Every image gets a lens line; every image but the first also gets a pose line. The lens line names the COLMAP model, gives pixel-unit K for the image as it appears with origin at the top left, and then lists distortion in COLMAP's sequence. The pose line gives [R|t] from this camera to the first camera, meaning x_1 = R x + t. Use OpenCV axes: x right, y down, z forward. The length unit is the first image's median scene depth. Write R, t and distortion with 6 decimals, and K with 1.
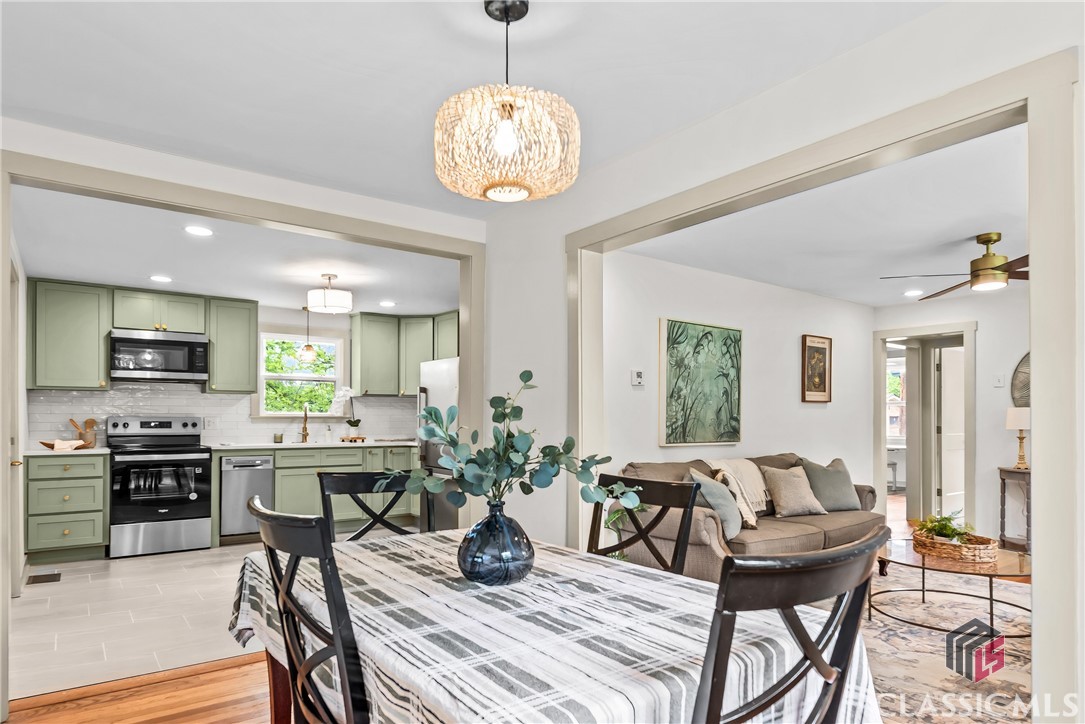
lens RADIAL K [[623.2, 0, 543.3], [0, 623.2, 406.1], [0, 0, 1]] dist [-0.017325, -0.000113]
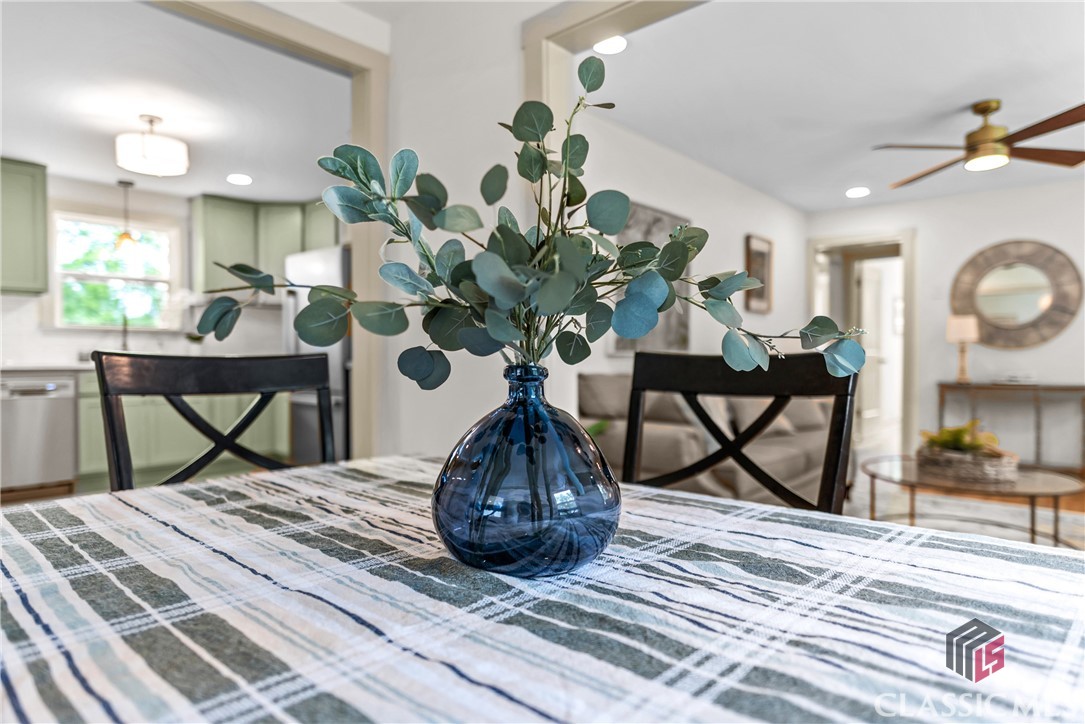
lens RADIAL K [[638.1, 0, 542.5], [0, 638.1, 362.0], [0, 0, 1]] dist [-0.002359, 0.001326]
pose [[0.981323, -0.007571, 0.192219, -0.122432], [0.001631, 0.999517, 0.031040, 0.112720], [-0.192361, -0.030147, 0.980861, 0.488514]]
